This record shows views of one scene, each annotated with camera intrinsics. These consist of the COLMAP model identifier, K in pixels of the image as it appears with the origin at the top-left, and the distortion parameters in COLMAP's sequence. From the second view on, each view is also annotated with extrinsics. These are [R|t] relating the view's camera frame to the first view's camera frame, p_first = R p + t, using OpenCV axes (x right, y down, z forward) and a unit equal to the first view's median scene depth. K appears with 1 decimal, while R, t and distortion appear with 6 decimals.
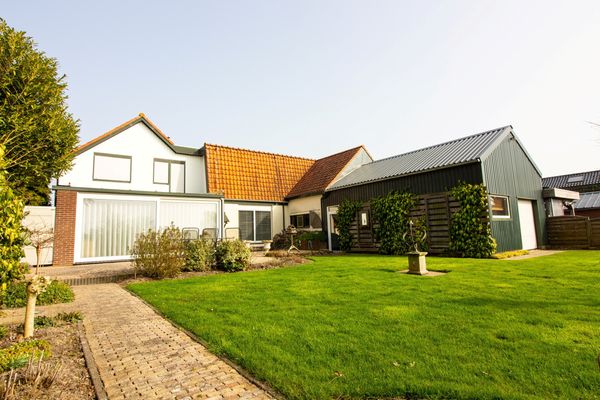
lens RADIAL K [[322.3, 0, 302.5], [0, 322.3, 196.2], [0, 0, 1]] dist [0.001123, -0.009617]
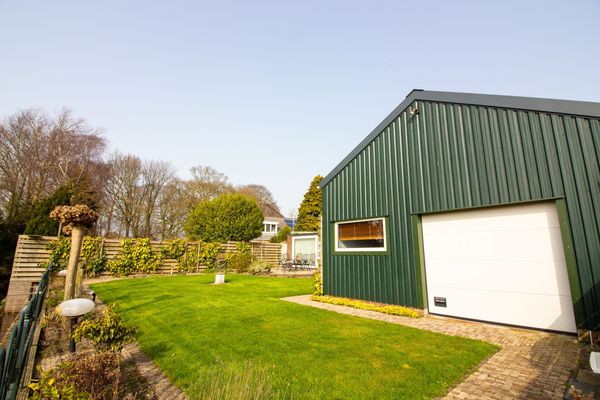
lens RADIAL K [[281.8, 0, 302.8], [0, 281.8, 197.9], [0, 0, 1]] dist [-0.021170, -0.001267]
pose [[0.097967, -0.163847, -0.981609, 1.256236], [0.109039, 0.982183, -0.153060, 0.035140], [0.989198, -0.092039, 0.114087, 0.833775]]
